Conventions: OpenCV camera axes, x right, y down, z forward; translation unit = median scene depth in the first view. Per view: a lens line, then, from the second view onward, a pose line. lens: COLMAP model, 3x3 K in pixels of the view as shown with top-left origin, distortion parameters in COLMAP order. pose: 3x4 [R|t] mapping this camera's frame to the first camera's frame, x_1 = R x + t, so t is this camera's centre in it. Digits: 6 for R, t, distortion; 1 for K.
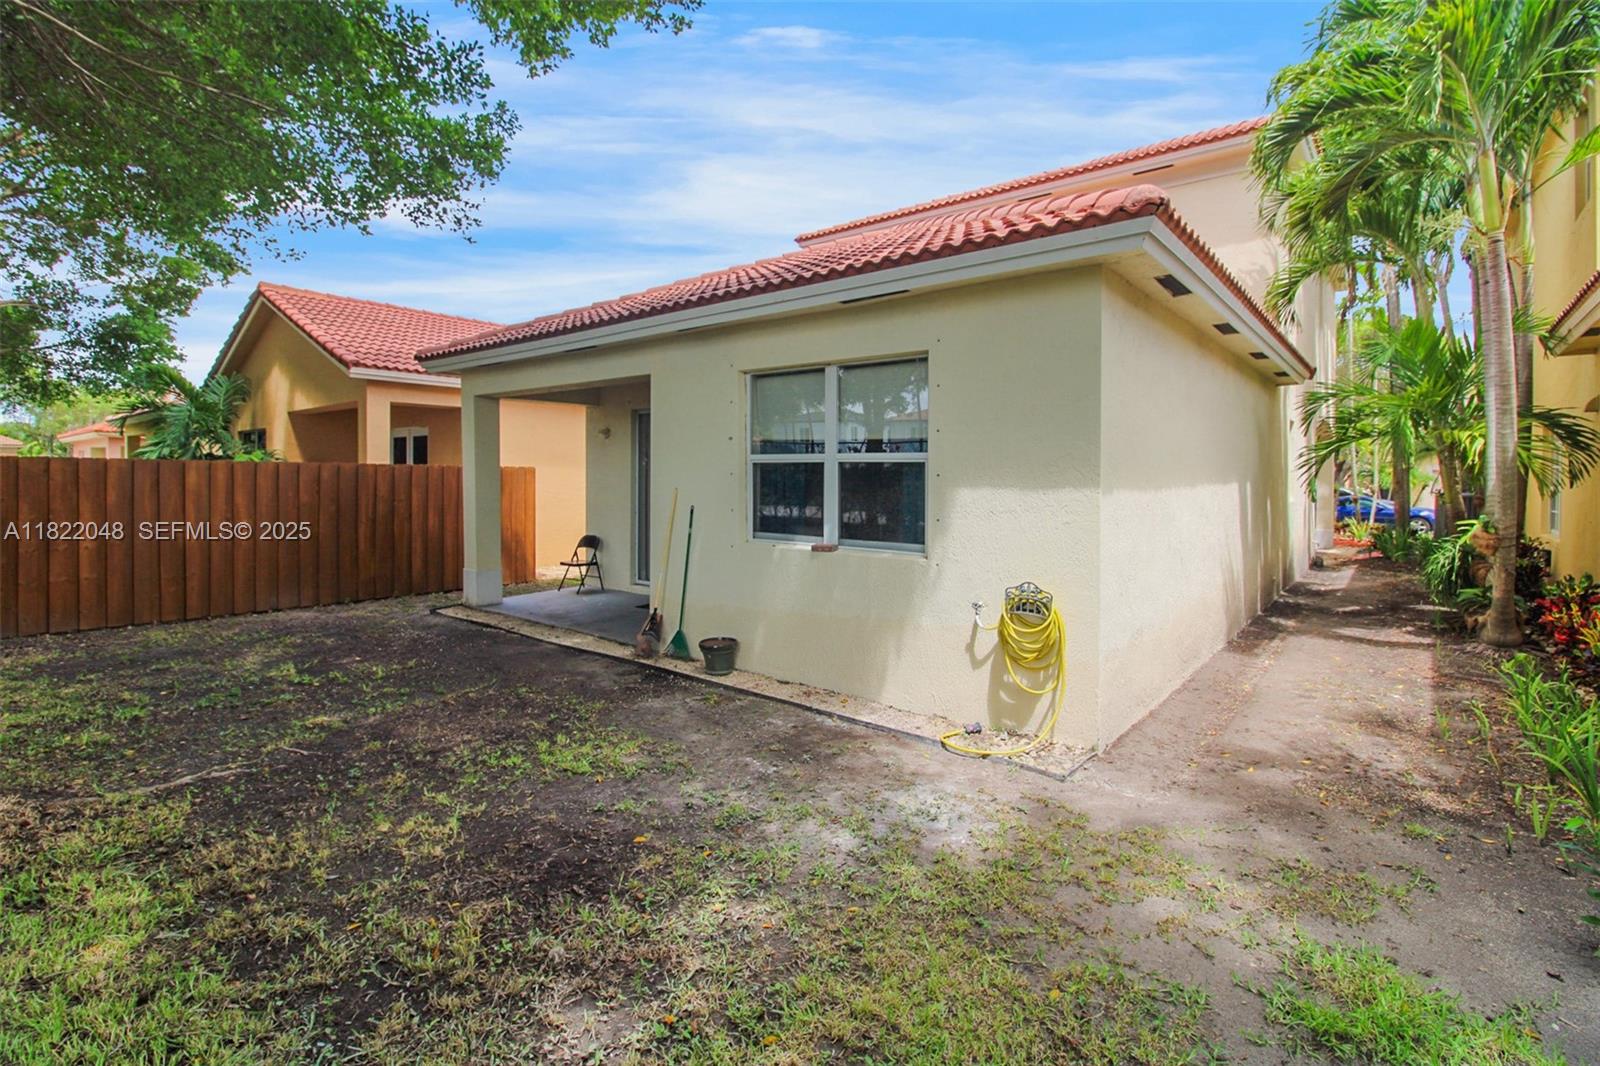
lens RADIAL K [[754.7, 0, 801.3], [0, 754.7, 485.5], [0, 0, 1]] dist [0.000143, -0.013320]
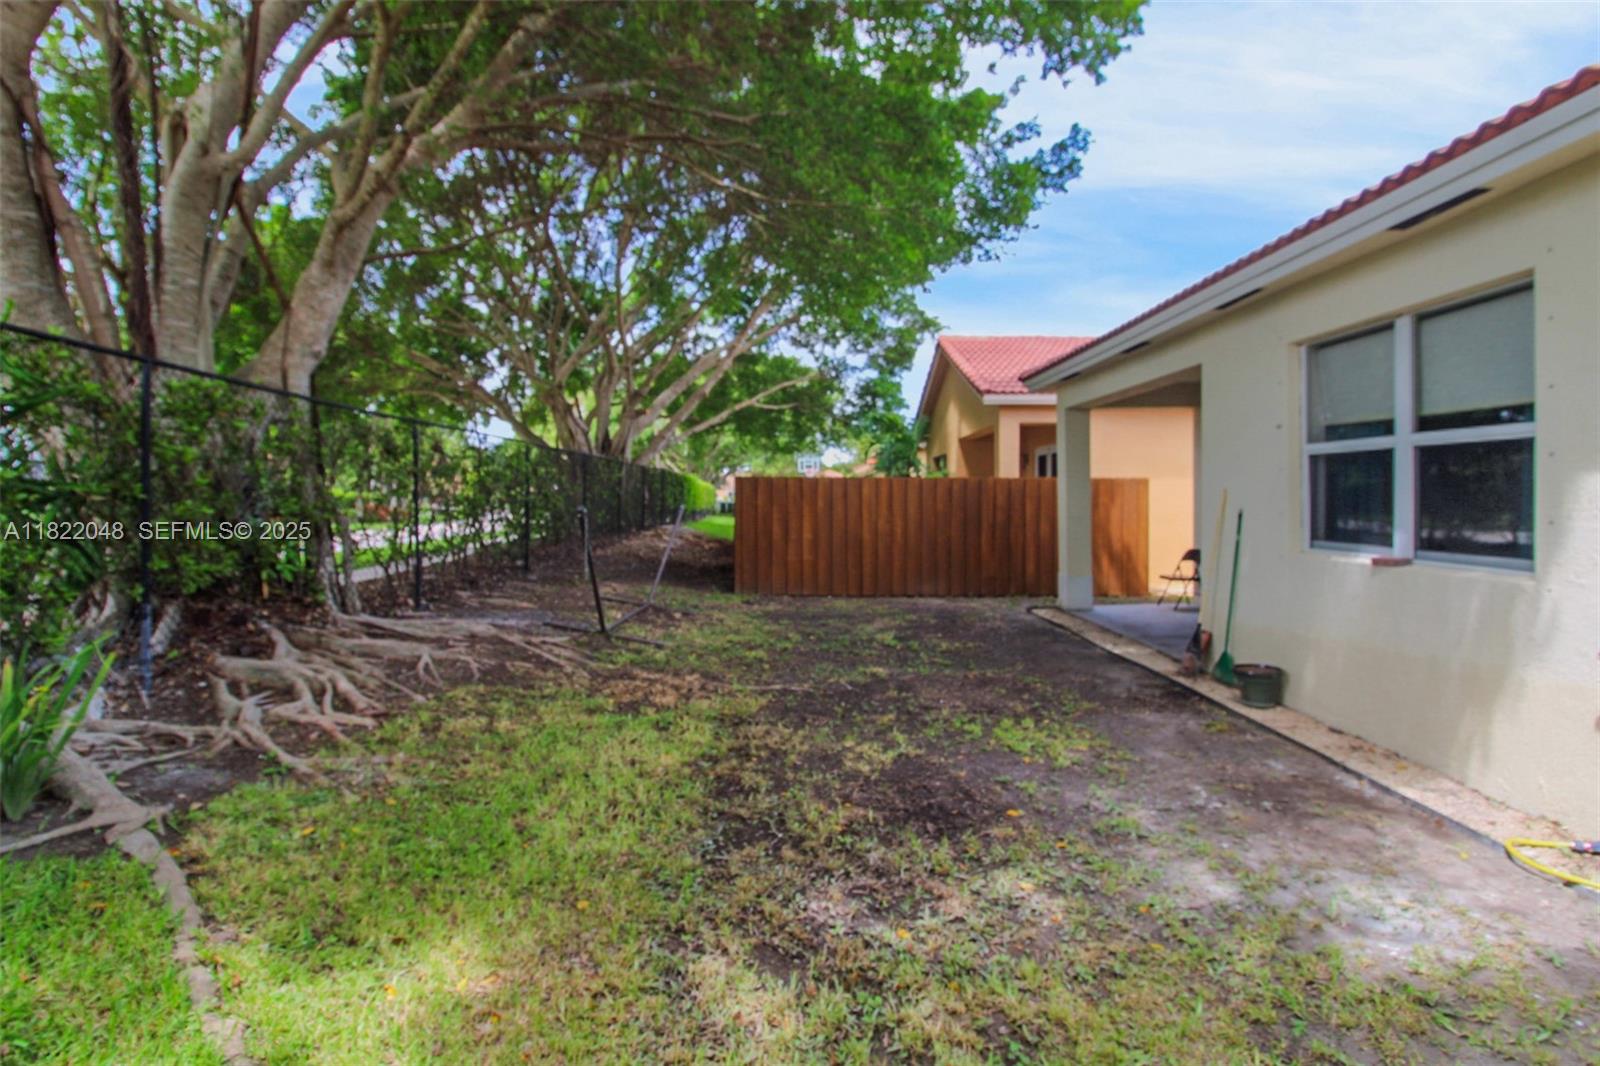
lens RADIAL K [[771.6, 0, 799.1], [0, 771.6, 490.9], [0, 0, 1]] dist [0.000172, -0.013197]
pose [[0.624816, -0.015460, -0.780619, 0.331773], [-0.004299, 0.999721, -0.023240, 0.042271], [0.780760, 0.017877, 0.624575, 0.081971]]
